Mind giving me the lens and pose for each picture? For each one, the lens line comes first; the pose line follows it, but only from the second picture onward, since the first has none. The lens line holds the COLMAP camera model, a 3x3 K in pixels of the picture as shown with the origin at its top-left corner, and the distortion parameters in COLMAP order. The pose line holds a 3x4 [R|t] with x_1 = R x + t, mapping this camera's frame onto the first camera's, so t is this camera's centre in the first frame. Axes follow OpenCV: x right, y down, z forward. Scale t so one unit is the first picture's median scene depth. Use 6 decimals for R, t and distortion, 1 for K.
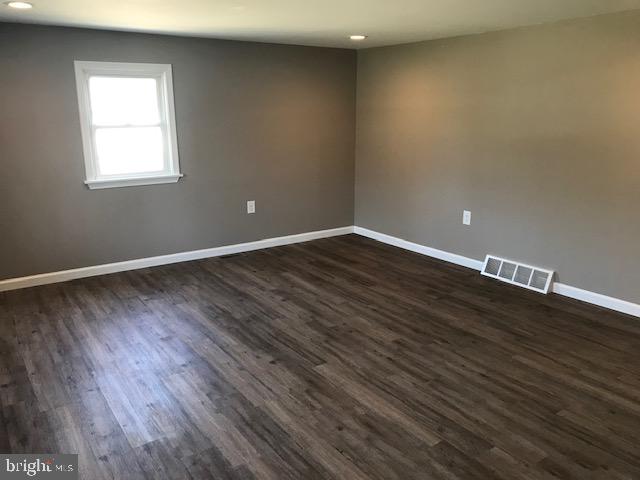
lens RADIAL K [[519.4, 0, 317.0], [0, 519.4, 241.0], [0, 0, 1]] dist [0.002650, -0.019027]
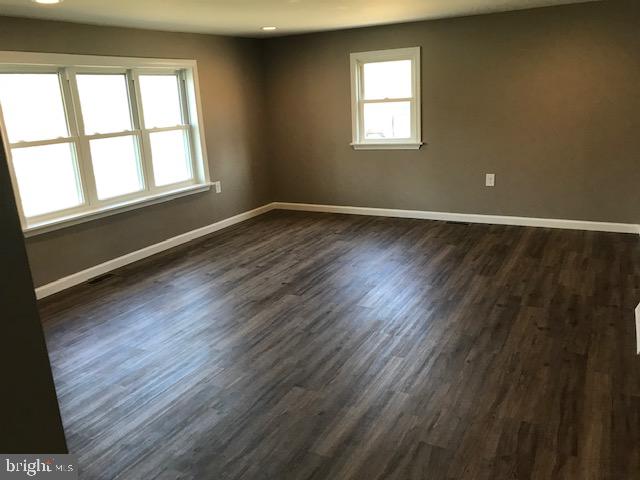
lens RADIAL K [[519.4, 0, 313.9], [0, 519.4, 239.4], [0, 0, 1]] dist [0.002650, -0.019027]
pose [[0.444269, 0.223141, -0.867660, 0.733242], [-0.166867, 0.972148, 0.164571, -0.075278], [0.880216, 0.071670, 0.469130, 0.287995]]
